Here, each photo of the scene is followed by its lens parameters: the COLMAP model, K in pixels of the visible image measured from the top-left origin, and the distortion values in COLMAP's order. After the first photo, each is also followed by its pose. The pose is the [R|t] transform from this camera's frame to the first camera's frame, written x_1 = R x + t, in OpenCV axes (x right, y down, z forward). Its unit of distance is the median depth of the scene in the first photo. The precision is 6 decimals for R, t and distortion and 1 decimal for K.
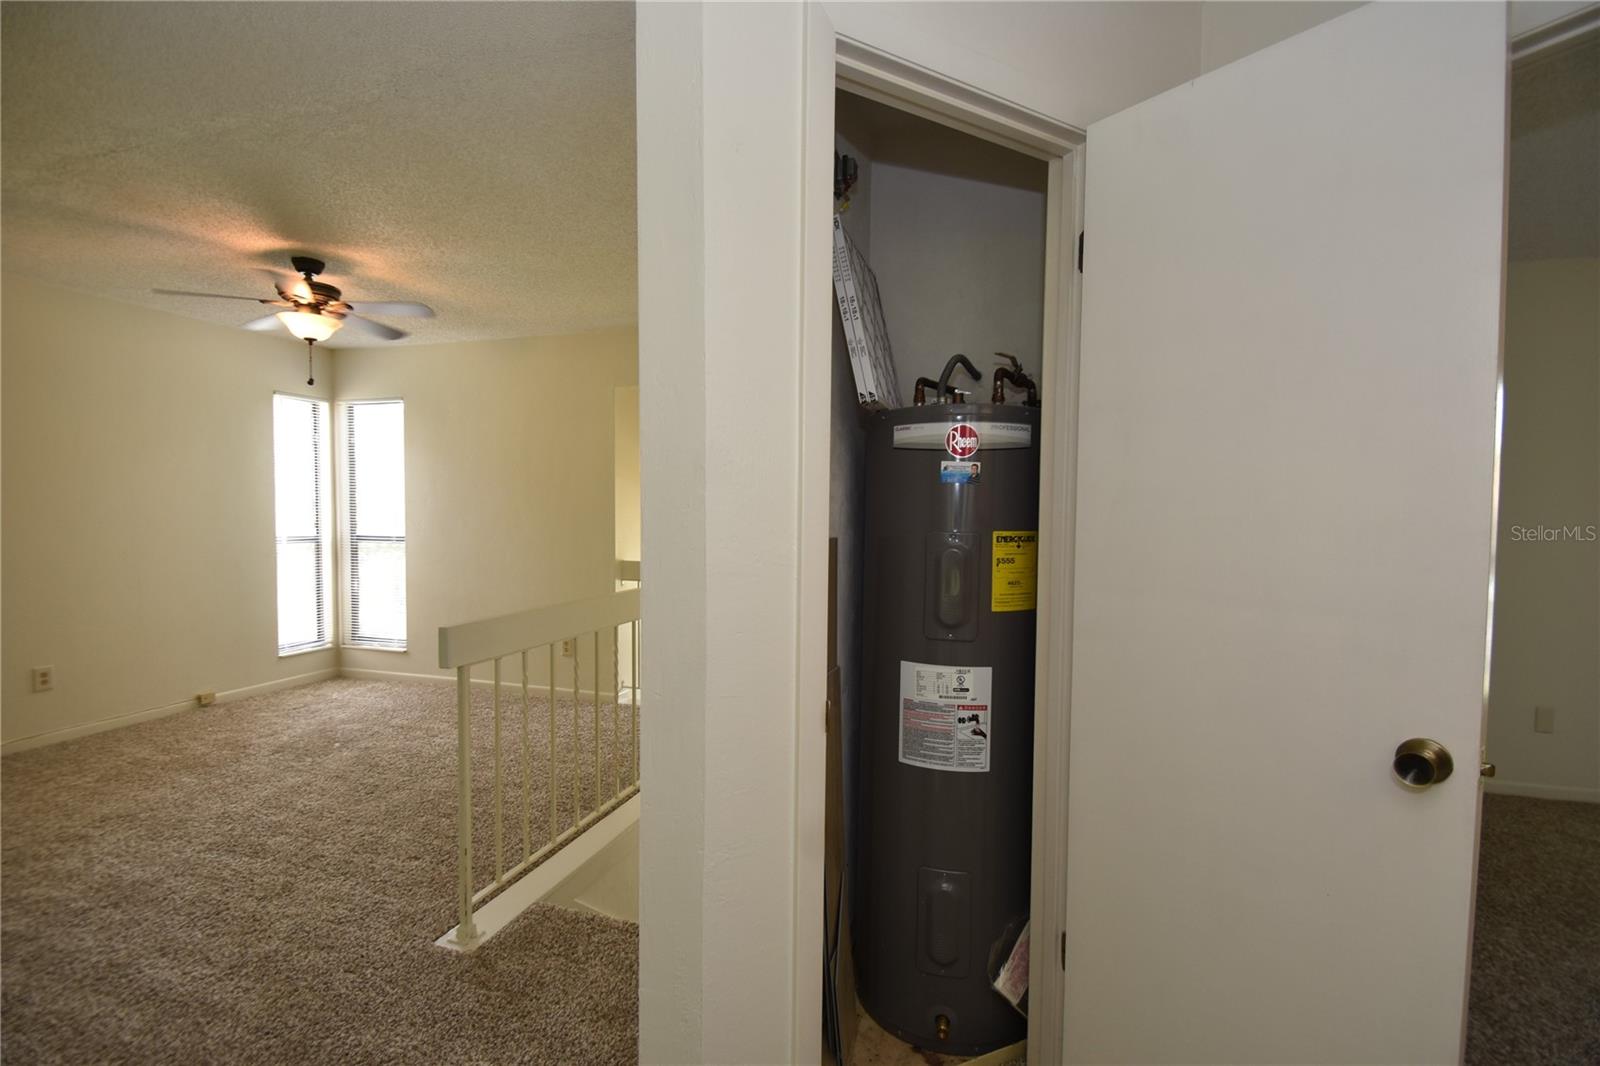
lens RADIAL K [[691.7, 0, 797.9], [0, 691.7, 540.3], [0, 0, 1]] dist [0.012986, -0.016413]
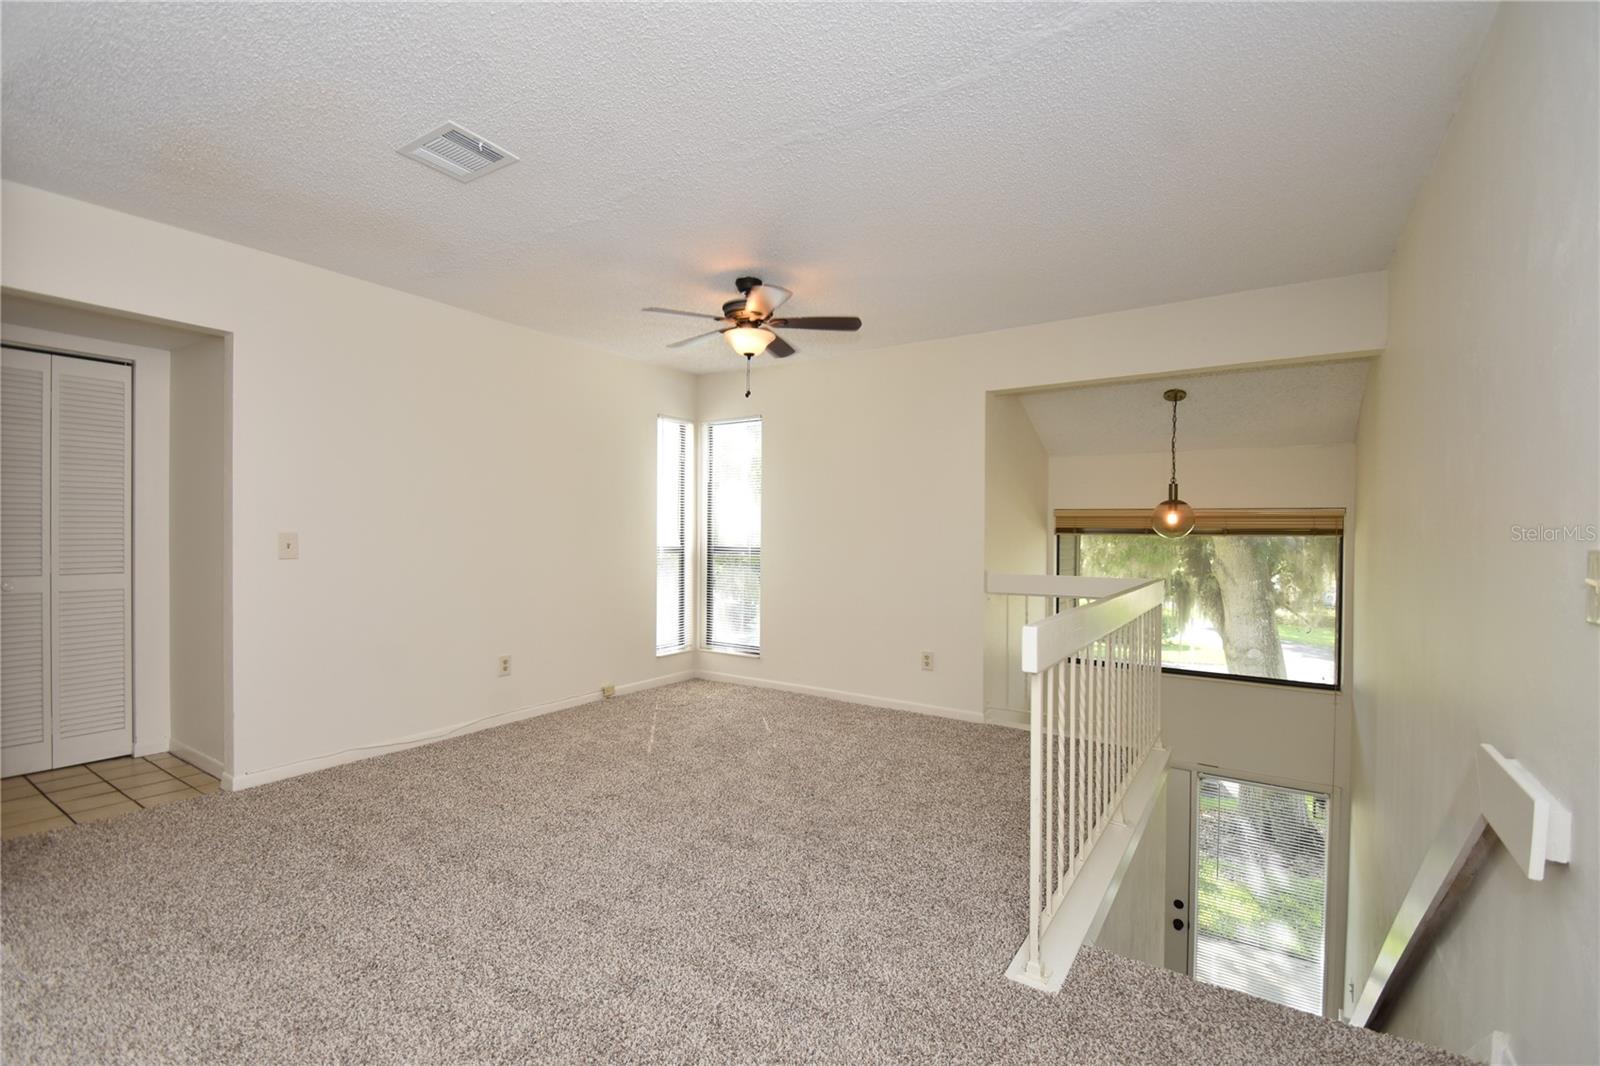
lens RADIAL K [[691.7, 0, 797.9], [0, 691.7, 540.3], [0, 0, 1]] dist [0.012986, -0.016413]
pose [[0.958096, 0.001550, -0.286443, -0.220155], [-0.011511, 0.999386, -0.033093, 0.018277], [0.286216, 0.035003, 0.957526, 0.013095]]
